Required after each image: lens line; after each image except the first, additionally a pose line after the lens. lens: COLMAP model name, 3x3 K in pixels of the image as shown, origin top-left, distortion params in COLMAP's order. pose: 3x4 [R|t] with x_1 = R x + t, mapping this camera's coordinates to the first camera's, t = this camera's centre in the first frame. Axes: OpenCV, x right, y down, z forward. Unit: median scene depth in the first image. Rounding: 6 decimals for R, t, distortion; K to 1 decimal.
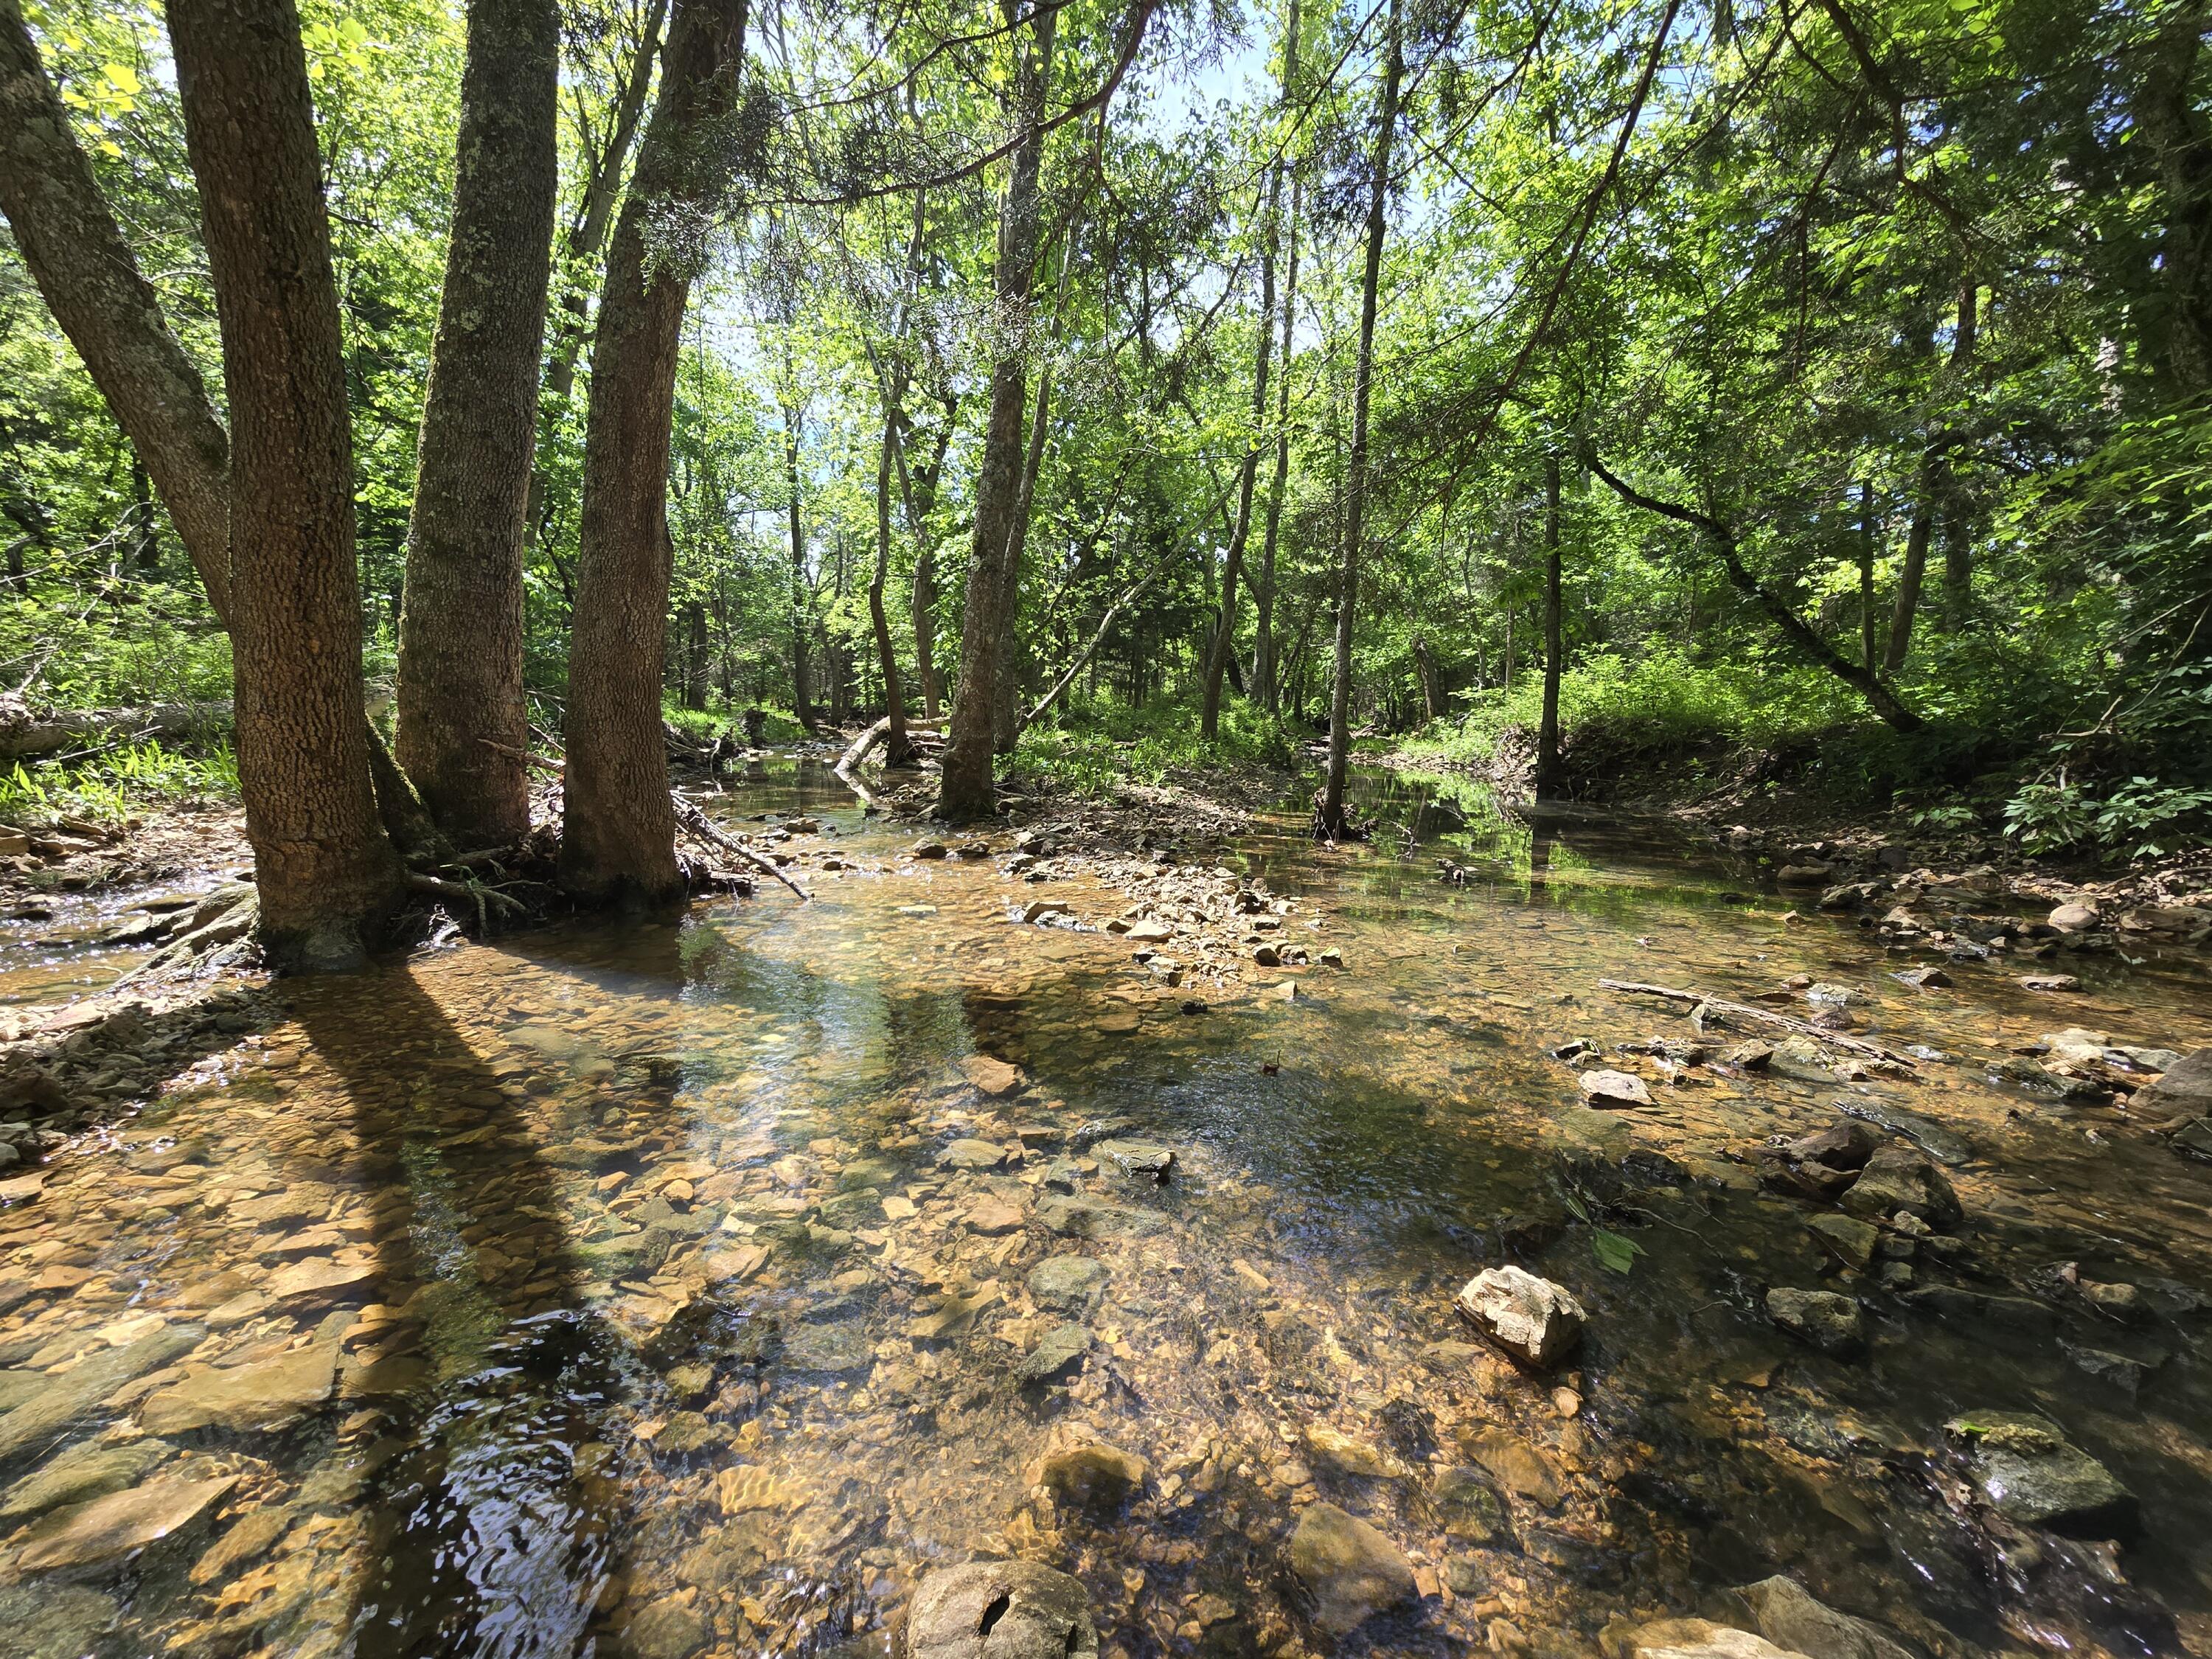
lens RADIAL K [[882.2, 0, 1106.0], [0, 882.2, 829.5], [0, 0, 1]] dist [0.001225, 0.000169]
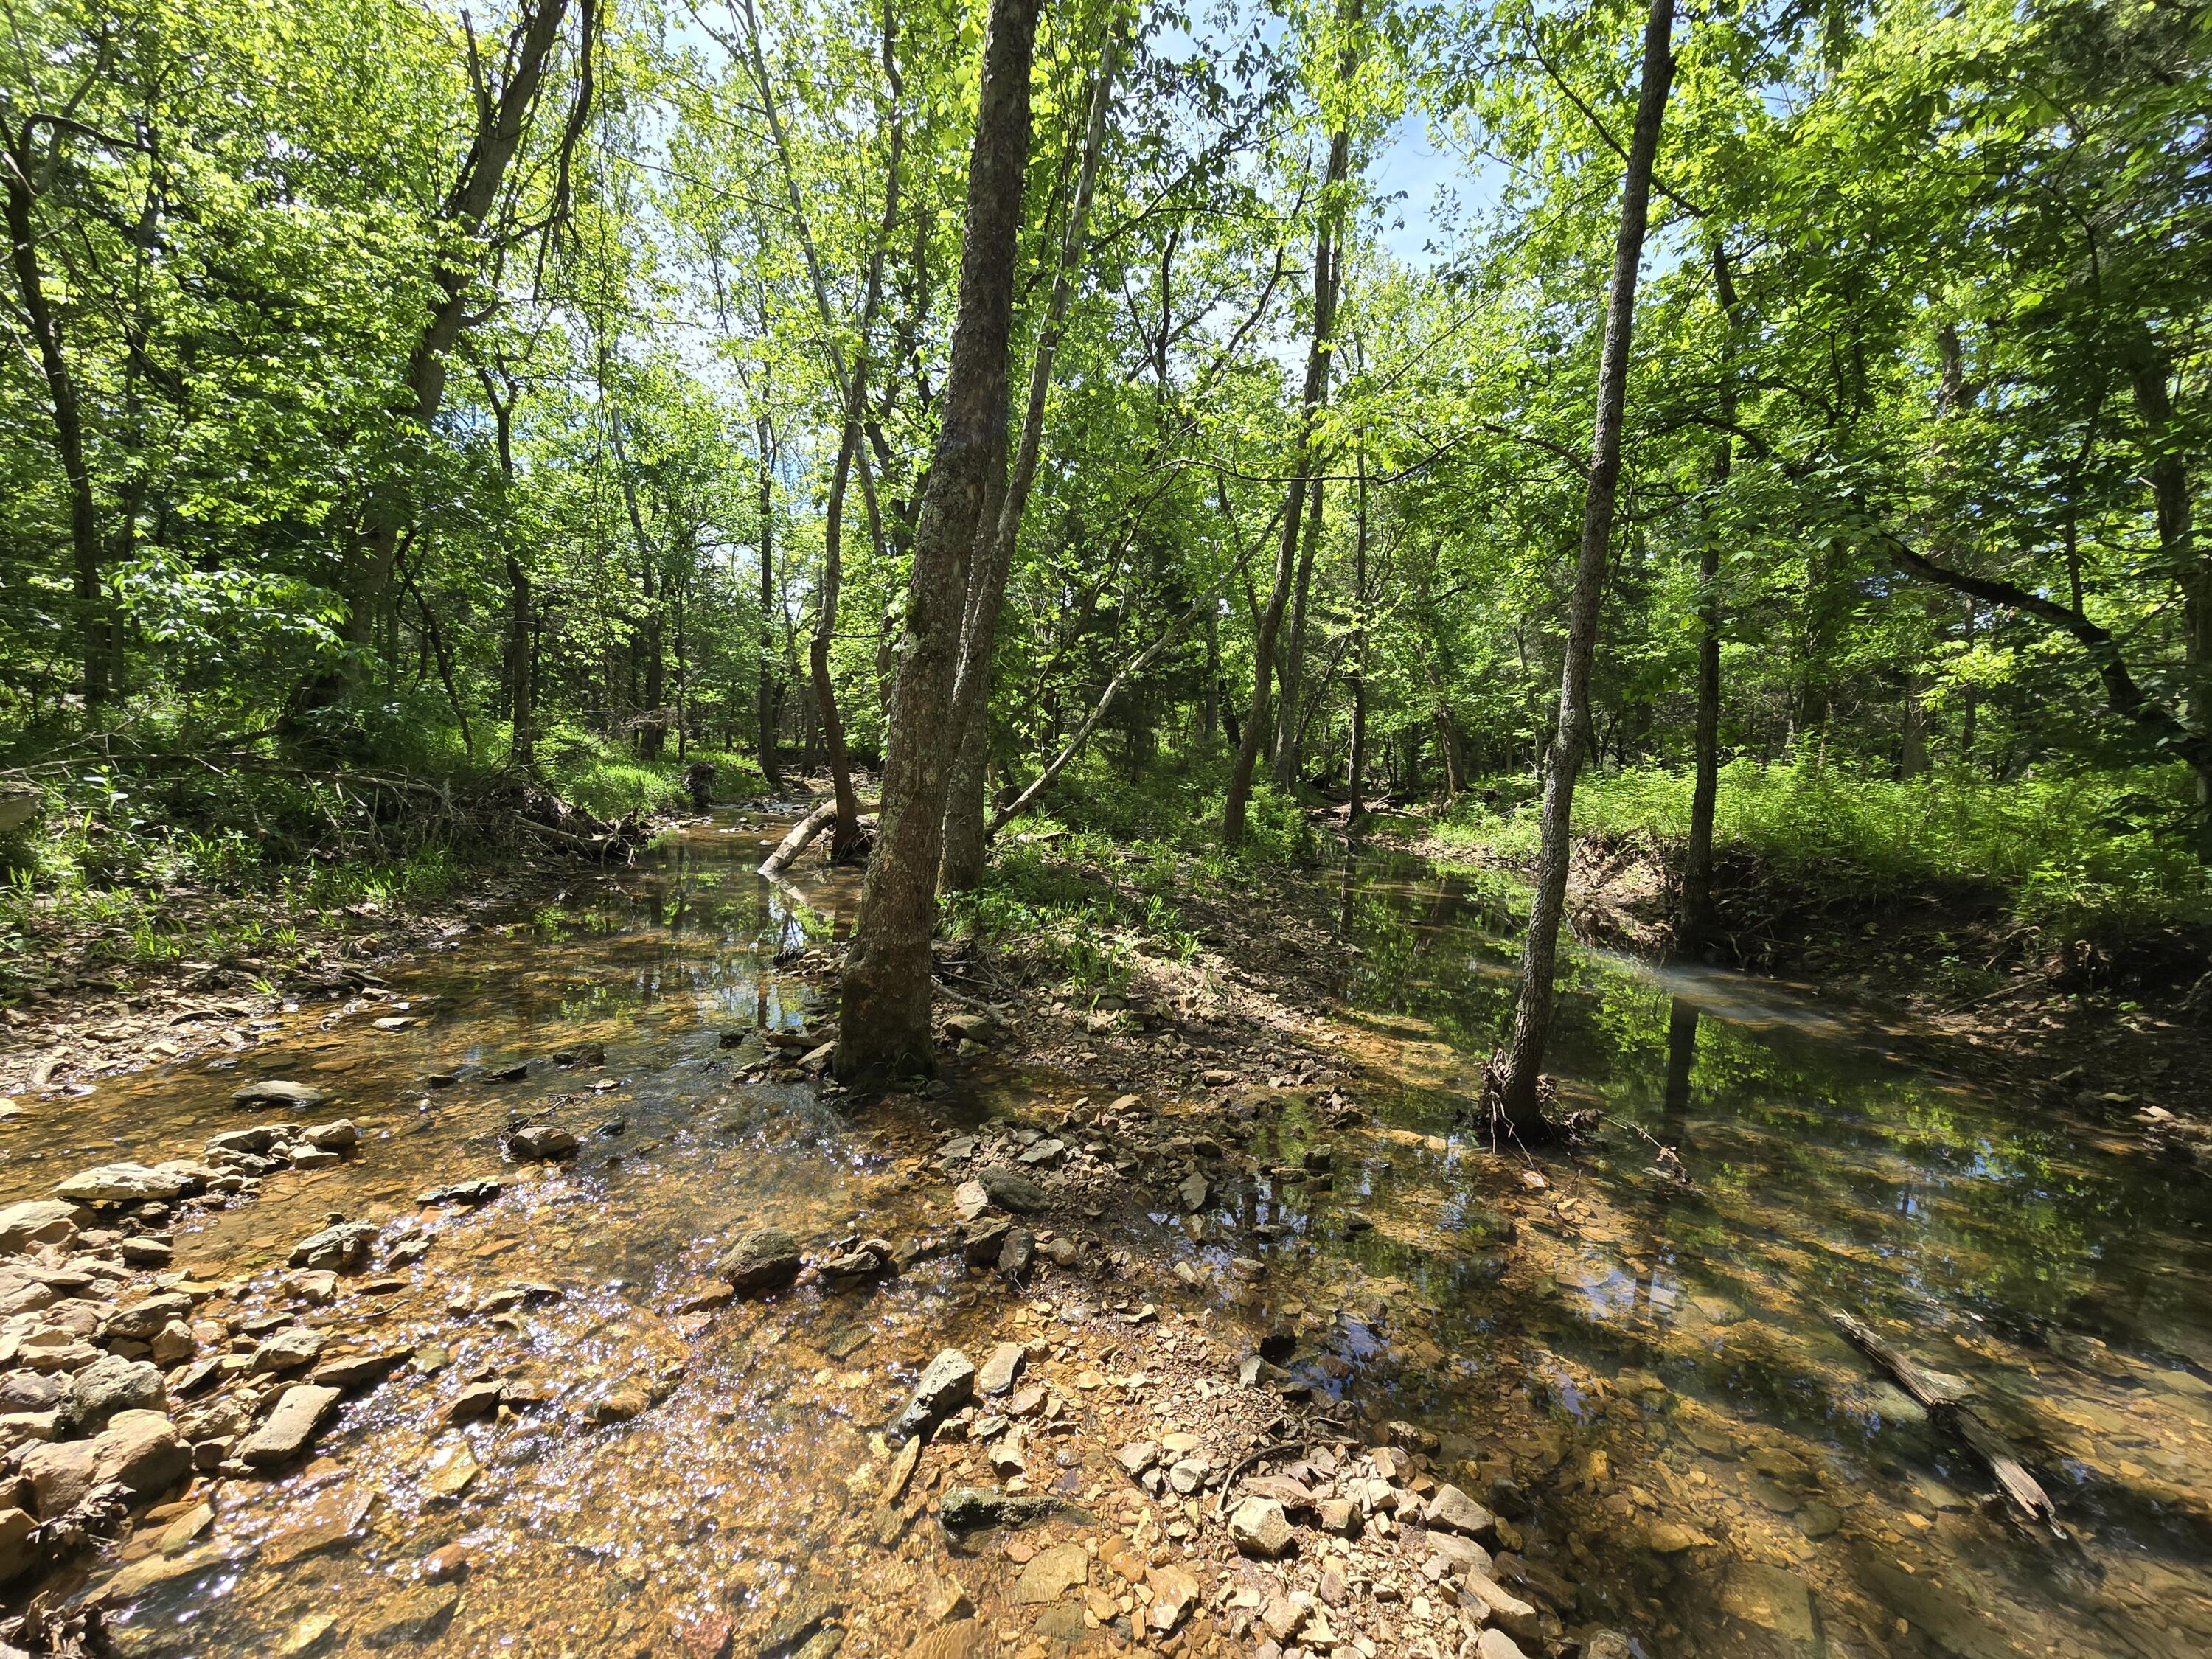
lens RADIAL K [[885.0, 0, 1106.0], [0, 885.0, 829.5], [0, 0, 1]] dist [-0.000374, -0.000194]
pose [[0.999435, 0.029298, 0.016501, -0.009480], [-0.028506, 0.998518, -0.046359, -0.059630], [-0.017834, 0.045863, 0.998789, 0.159327]]
